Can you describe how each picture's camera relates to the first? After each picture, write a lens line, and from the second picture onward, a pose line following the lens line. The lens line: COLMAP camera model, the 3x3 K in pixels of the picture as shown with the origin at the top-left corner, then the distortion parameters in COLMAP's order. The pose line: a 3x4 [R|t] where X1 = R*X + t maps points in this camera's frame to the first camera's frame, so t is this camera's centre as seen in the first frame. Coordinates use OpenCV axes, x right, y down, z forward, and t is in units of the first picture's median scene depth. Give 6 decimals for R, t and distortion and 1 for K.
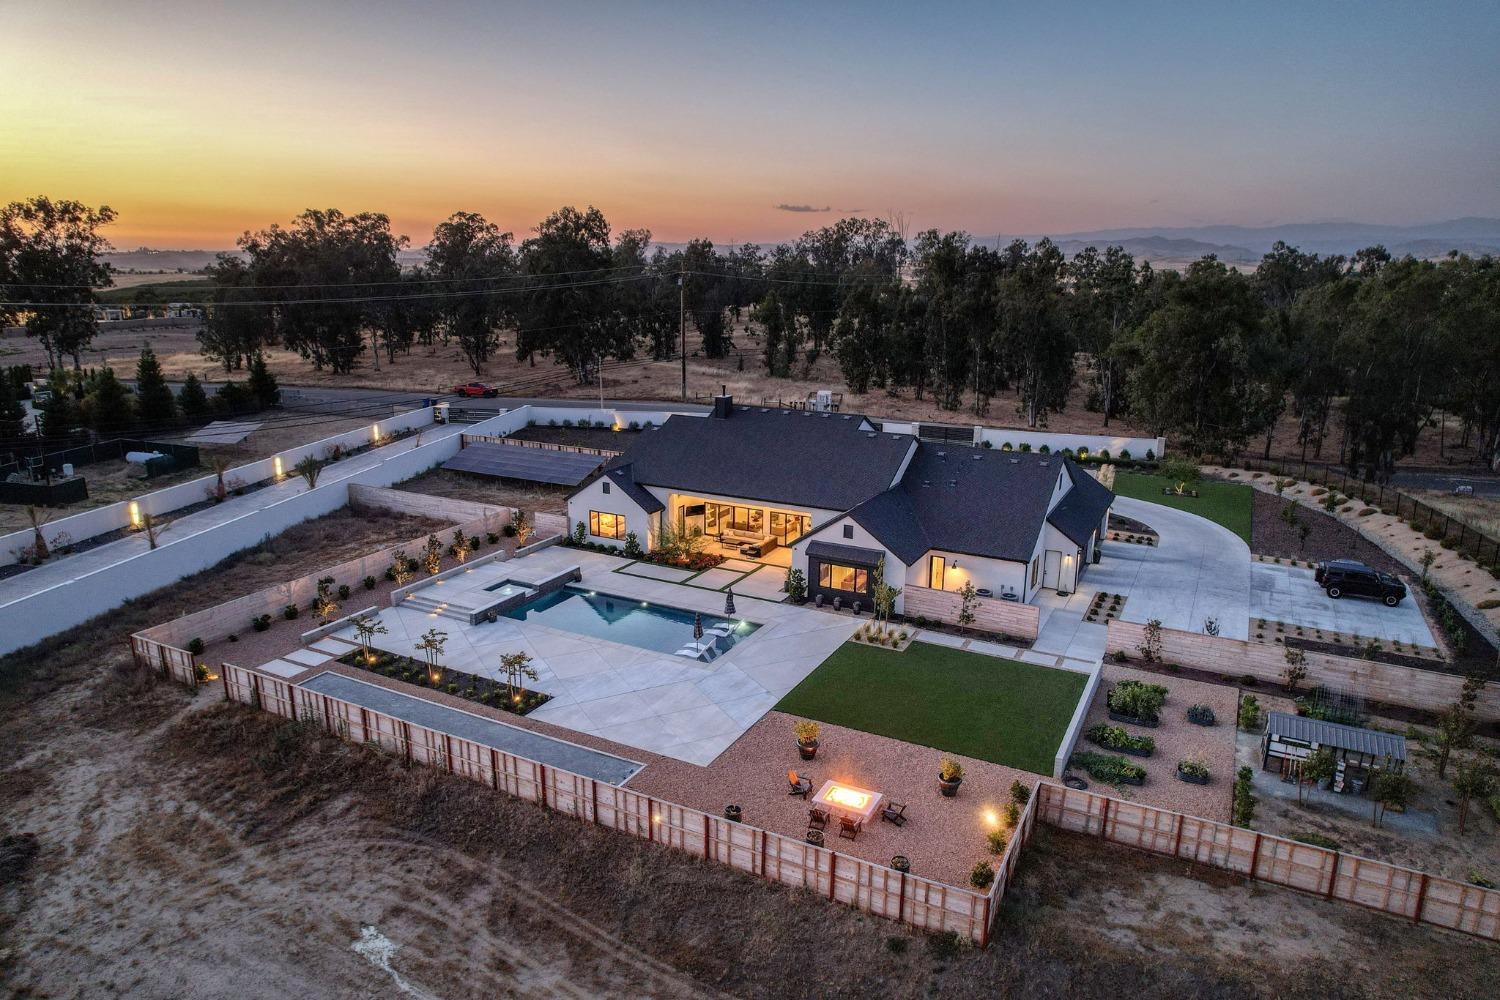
lens RADIAL K [[949.5, 0, 757.2], [0, 949.5, 508.0], [0, 0, 1]] dist [-0.063564, 0.053256]
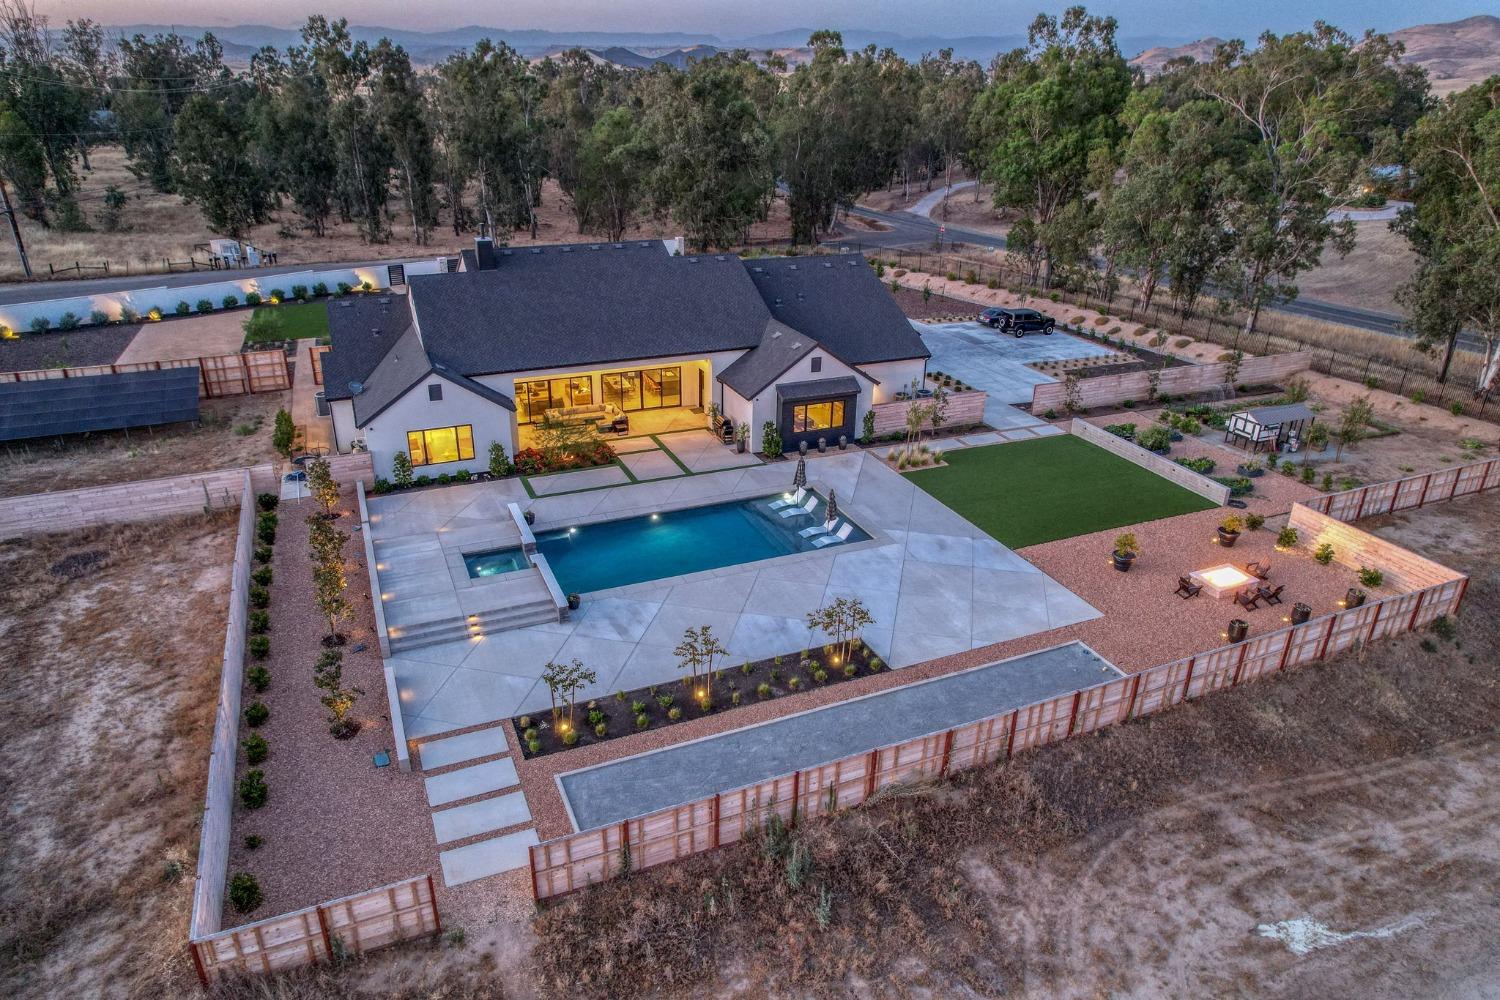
lens RADIAL K [[949.5, 0, 750.8], [0, 949.5, 505.9], [0, 0, 1]] dist [-0.063564, 0.053256]
pose [[0.635354, -0.318612, 0.703428, -0.625764], [0.185786, 0.947228, 0.261233, -0.095306], [-0.749539, -0.035288, 0.661019, 0.453906]]
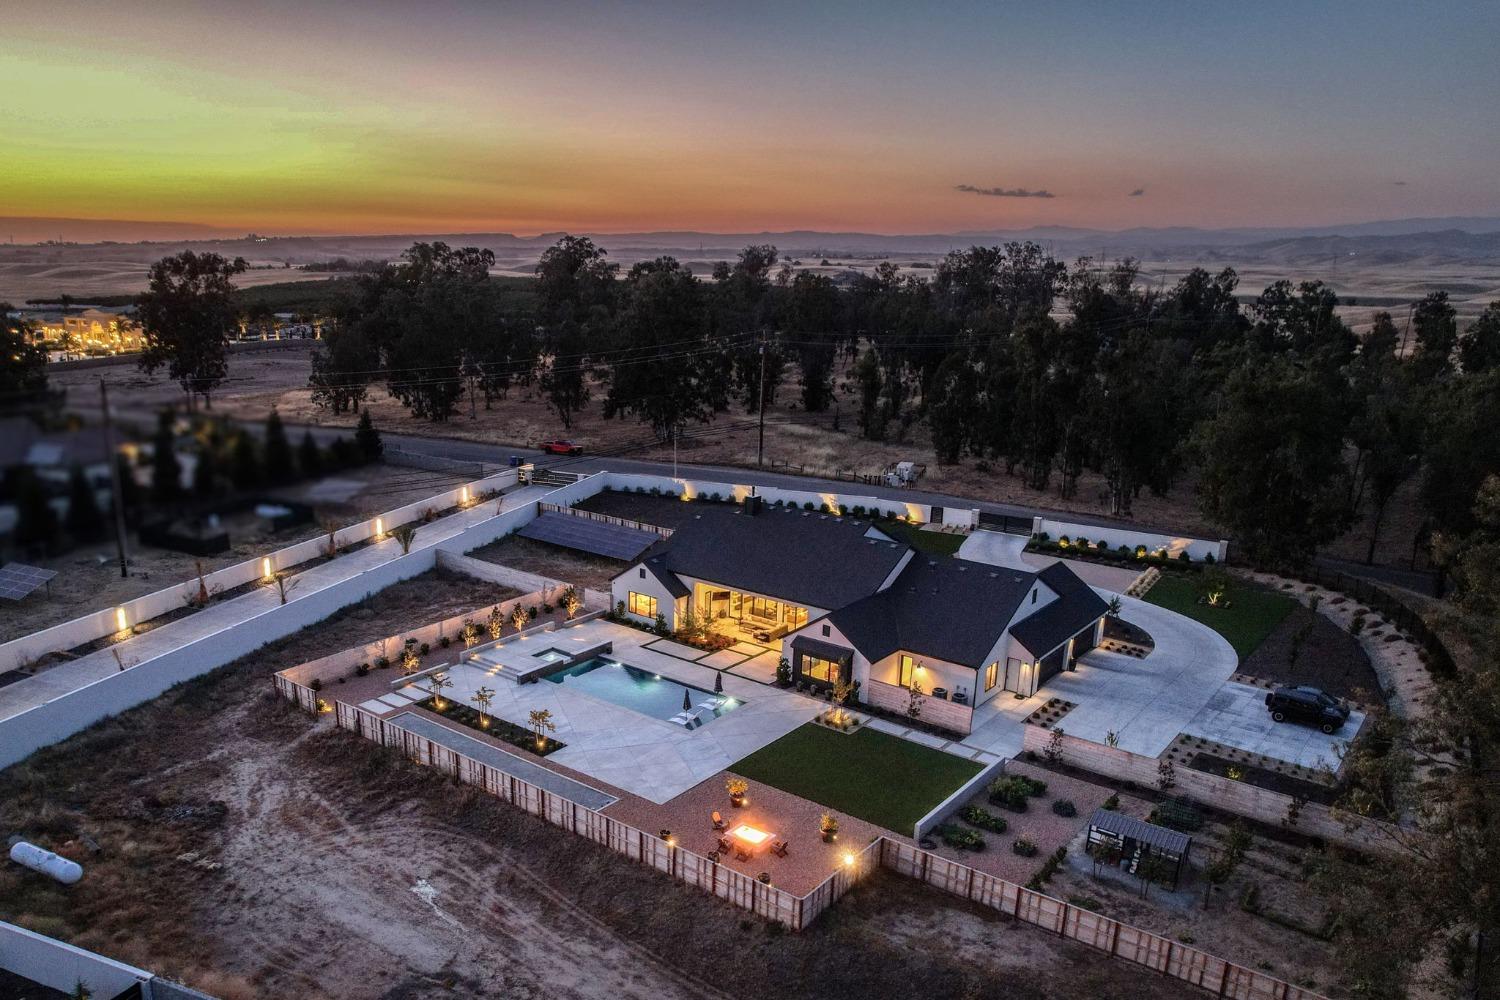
lens RADIAL K [[1105.1, 0, 705.7], [0, 1105.1, 582.4], [0, 0, 1]] dist [-0.035720, -0.007817]
pose [[0.982246, 0.064670, -0.176100, 0.190322], [-0.058628, 0.997506, 0.039309, -0.082181], [0.178203, -0.028287, 0.983587, -0.395533]]
